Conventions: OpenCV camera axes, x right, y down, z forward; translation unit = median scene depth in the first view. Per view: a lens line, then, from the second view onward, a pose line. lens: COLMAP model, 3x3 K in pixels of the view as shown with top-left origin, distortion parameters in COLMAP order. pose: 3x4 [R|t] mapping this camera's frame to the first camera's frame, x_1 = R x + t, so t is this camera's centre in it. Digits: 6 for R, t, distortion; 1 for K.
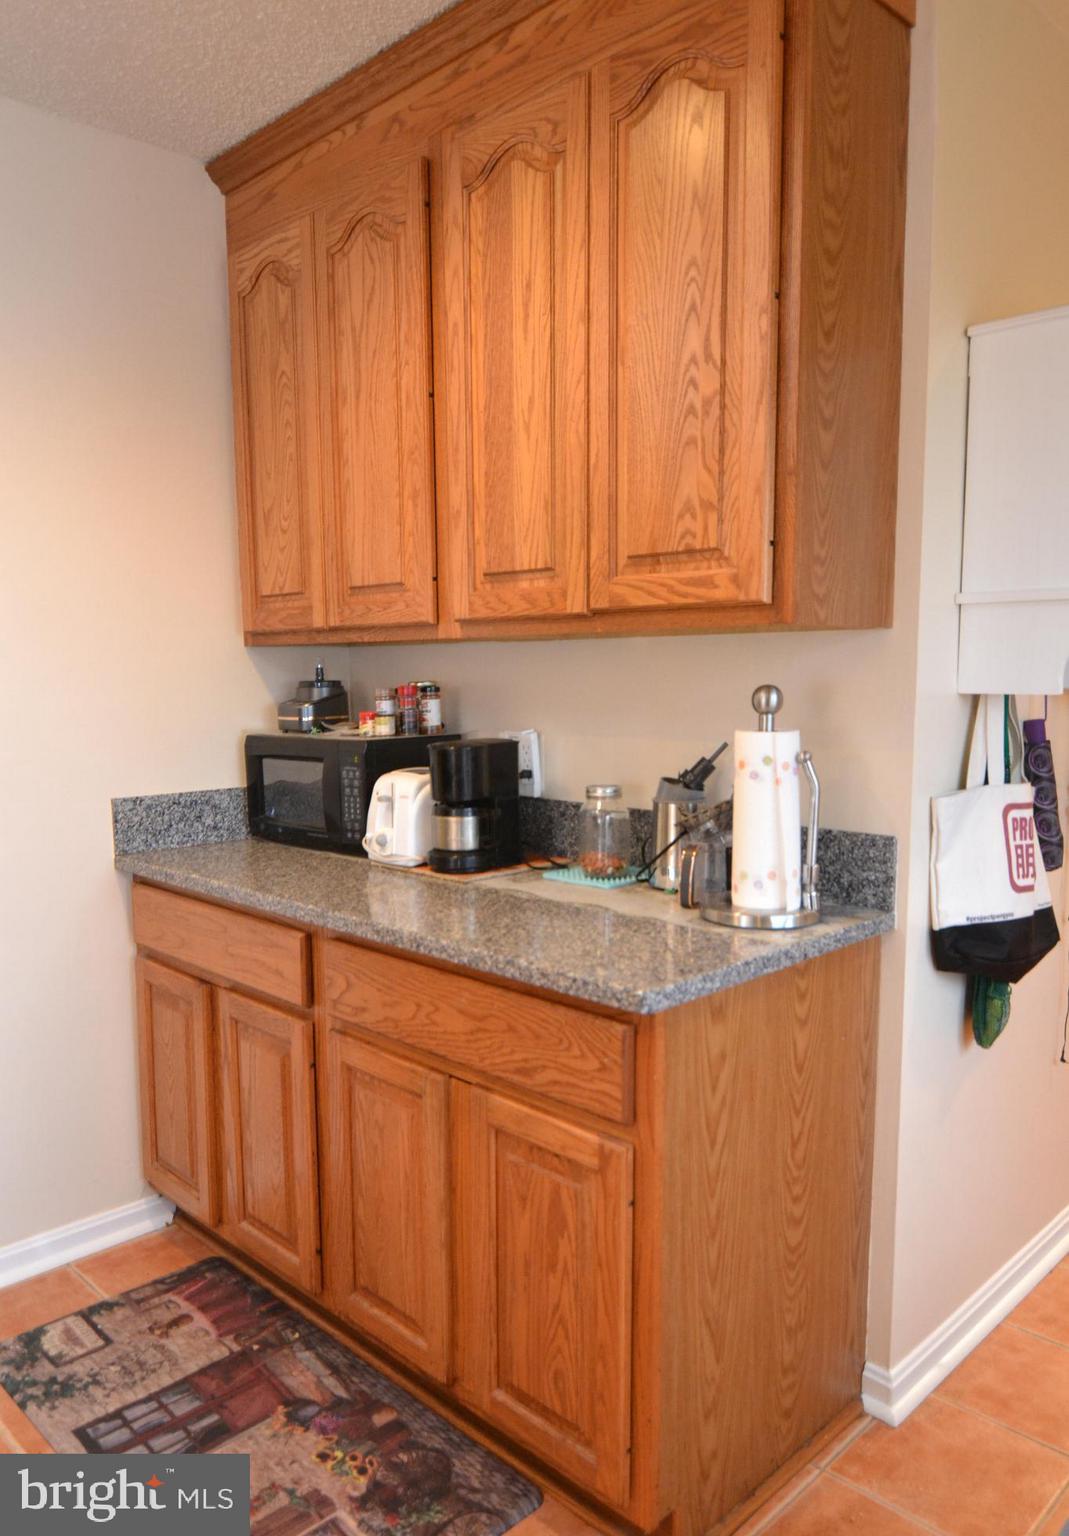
lens RADIAL K [[1119.3, 0, 537.8], [0, 1119.3, 807.6], [0, 0, 1]] dist [-0.010175, -0.008471]
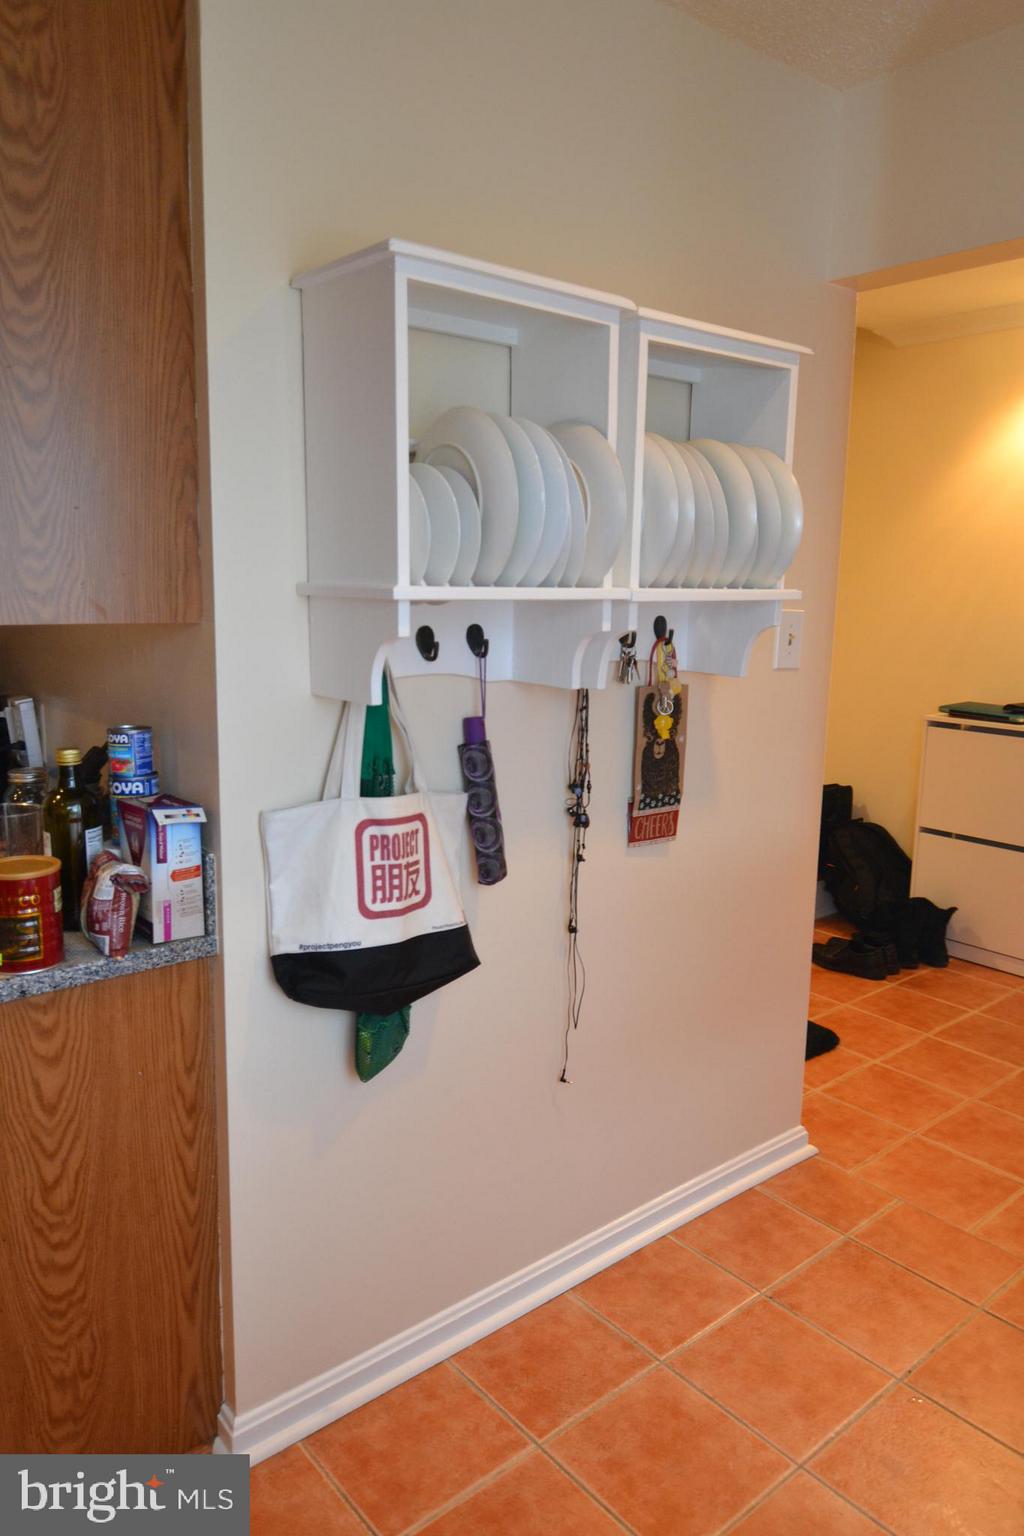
lens RADIAL K [[1069.7, 0, 512.1], [0, 1069.7, 765.1], [0, 0, 1]] dist [-0.009158, -0.013443]
pose [[0.995925, 0.036194, -0.082604, 0.609292], [-0.032336, 0.998344, 0.047576, -0.091511], [0.084189, -0.044711, 0.995446, 0.161116]]
